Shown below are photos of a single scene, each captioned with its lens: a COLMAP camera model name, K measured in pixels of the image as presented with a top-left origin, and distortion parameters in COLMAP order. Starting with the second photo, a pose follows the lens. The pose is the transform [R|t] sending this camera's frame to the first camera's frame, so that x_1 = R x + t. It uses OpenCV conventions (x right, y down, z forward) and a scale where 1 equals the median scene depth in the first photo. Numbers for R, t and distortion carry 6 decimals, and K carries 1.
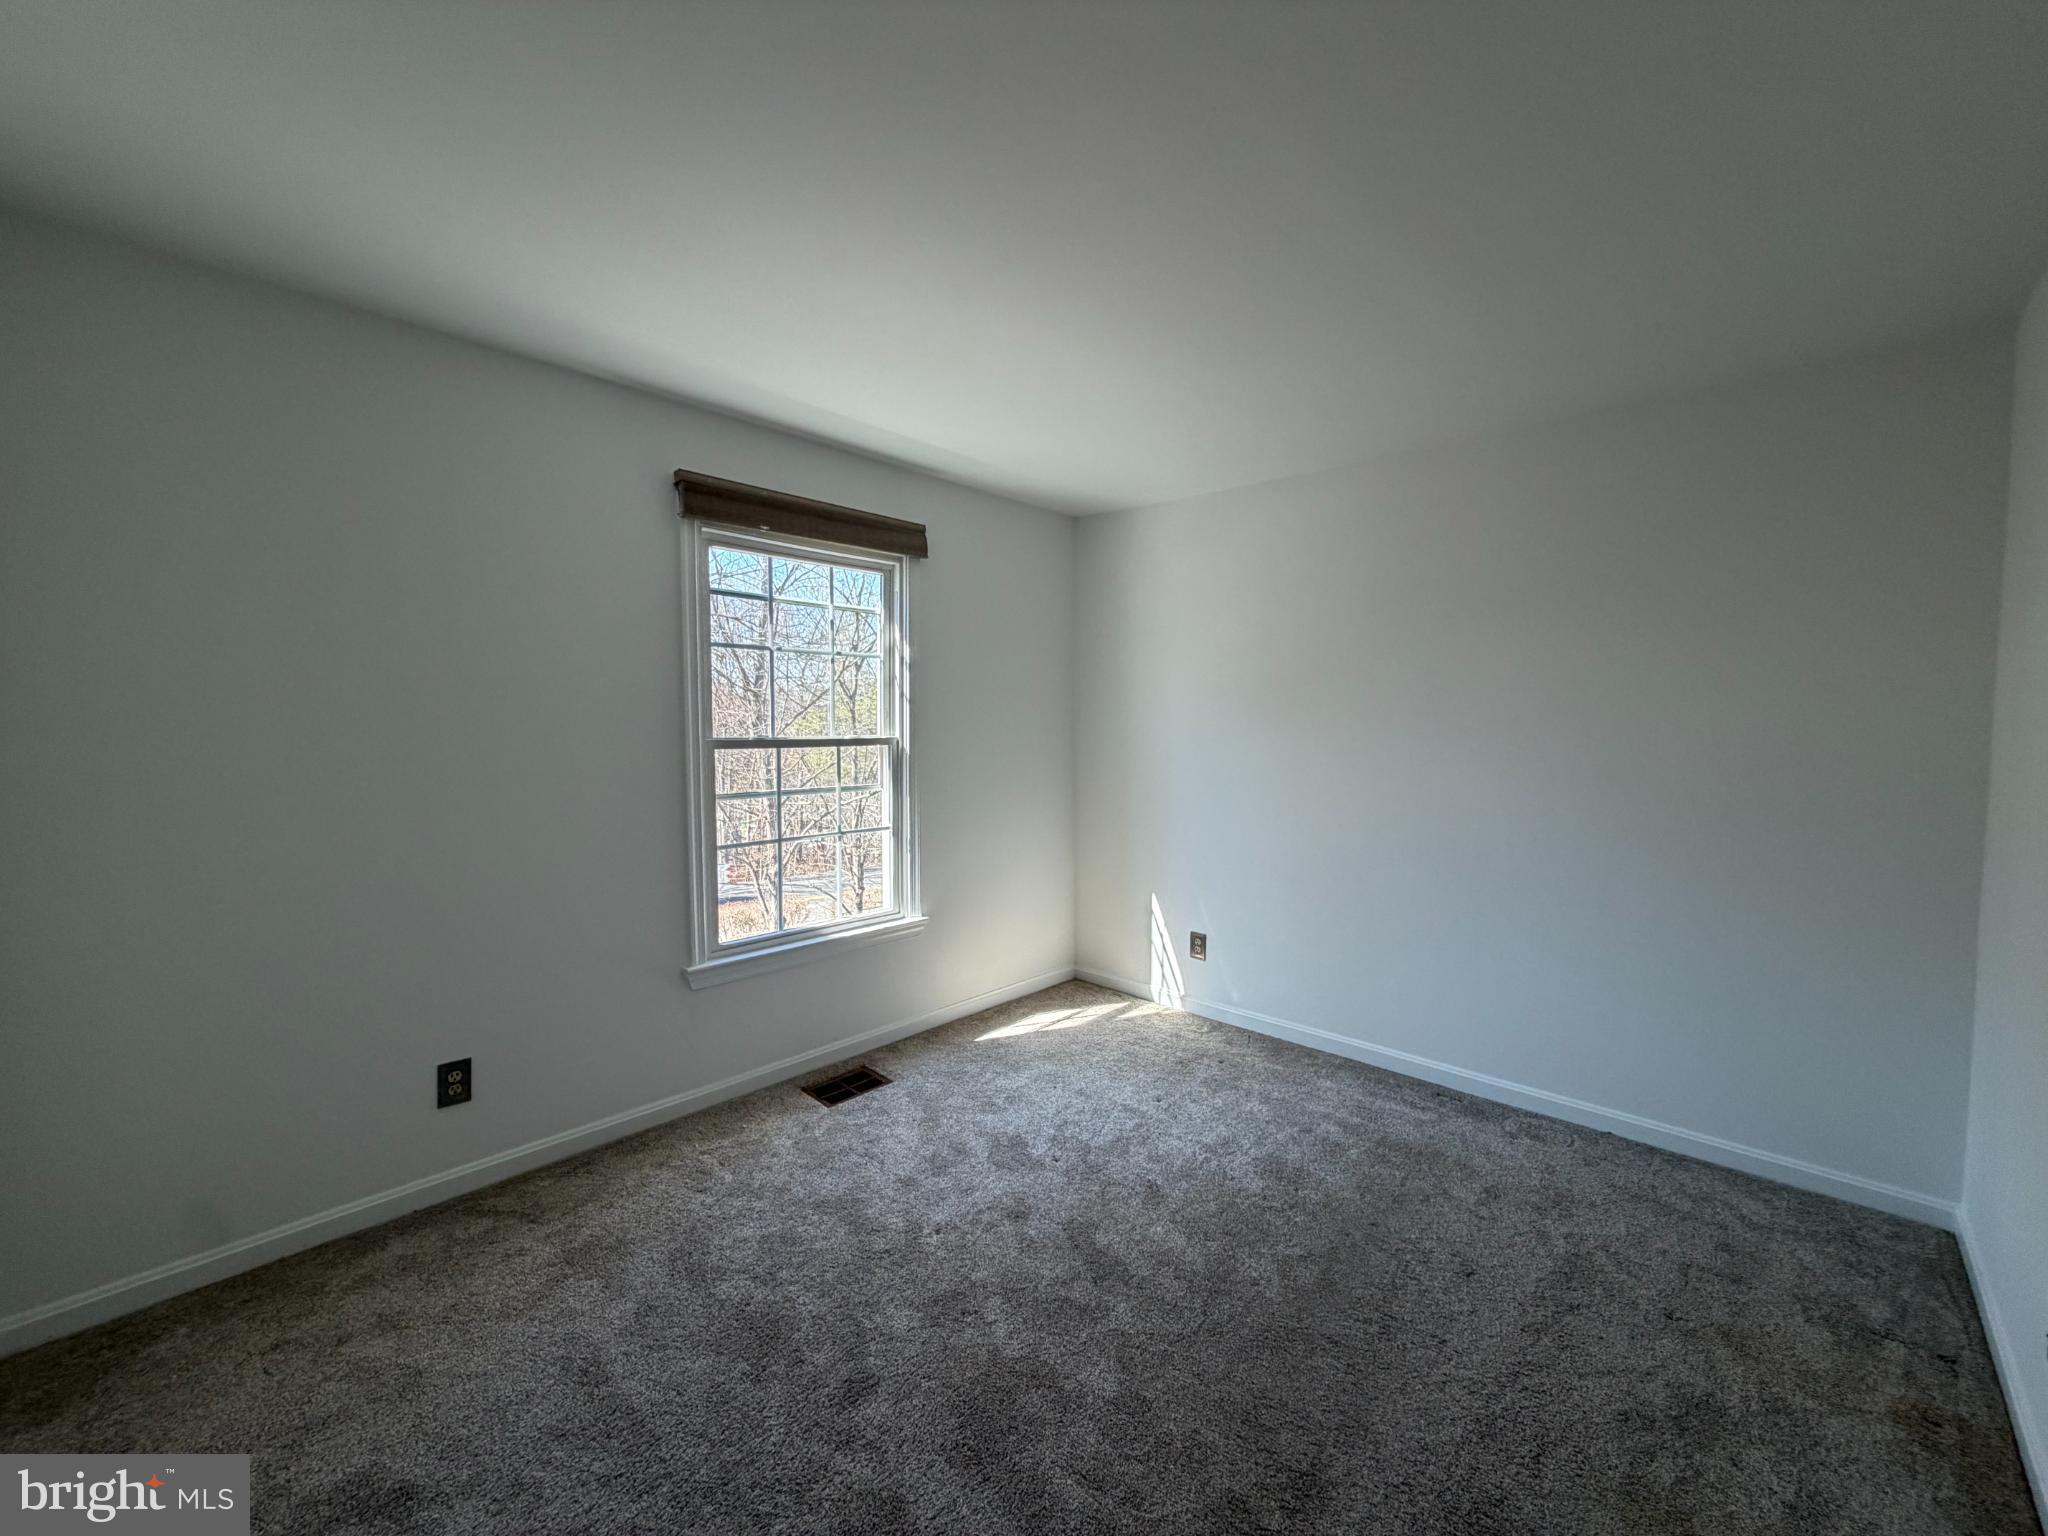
lens RADIAL K [[814.3, 0, 1041.3], [0, 814.3, 761.7], [0, 0, 1]] dist [0.000536, 0.000134]
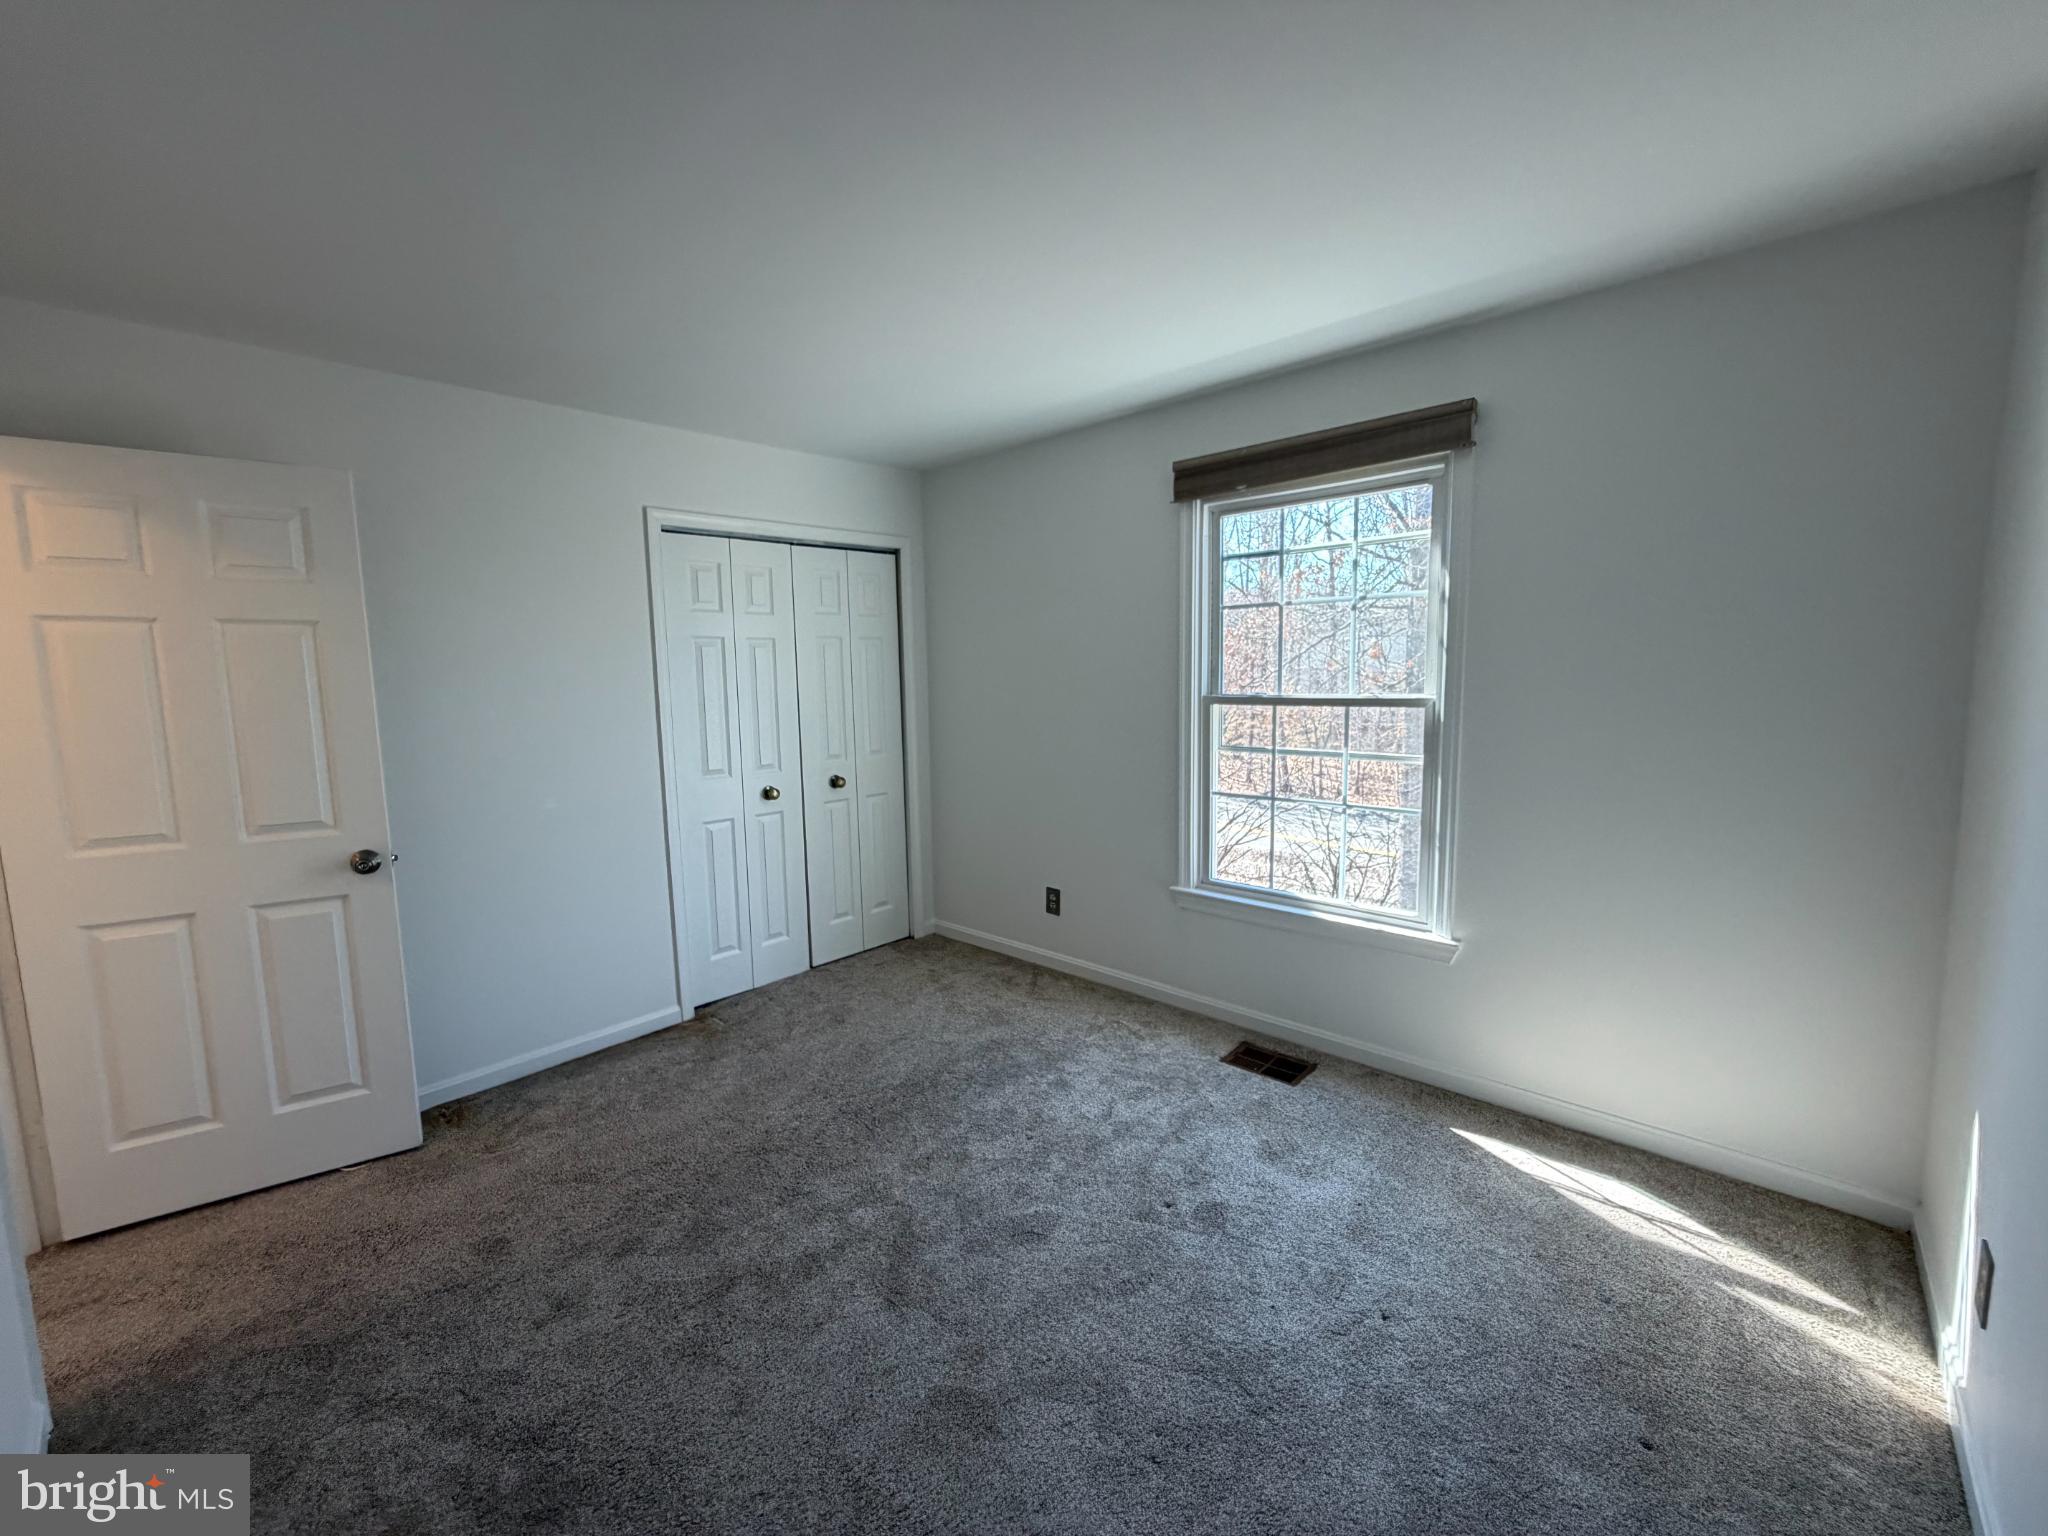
lens RADIAL K [[814.3, 0, 1022.9], [0, 814.3, 768.1], [0, 0, 1]] dist [0.000536, 0.000134]
pose [[0.004001, 0.112799, -0.993610, 0.659042], [-0.034532, 0.993041, 0.112595, -0.041832], [0.999396, 0.033861, 0.007869, 0.682983]]
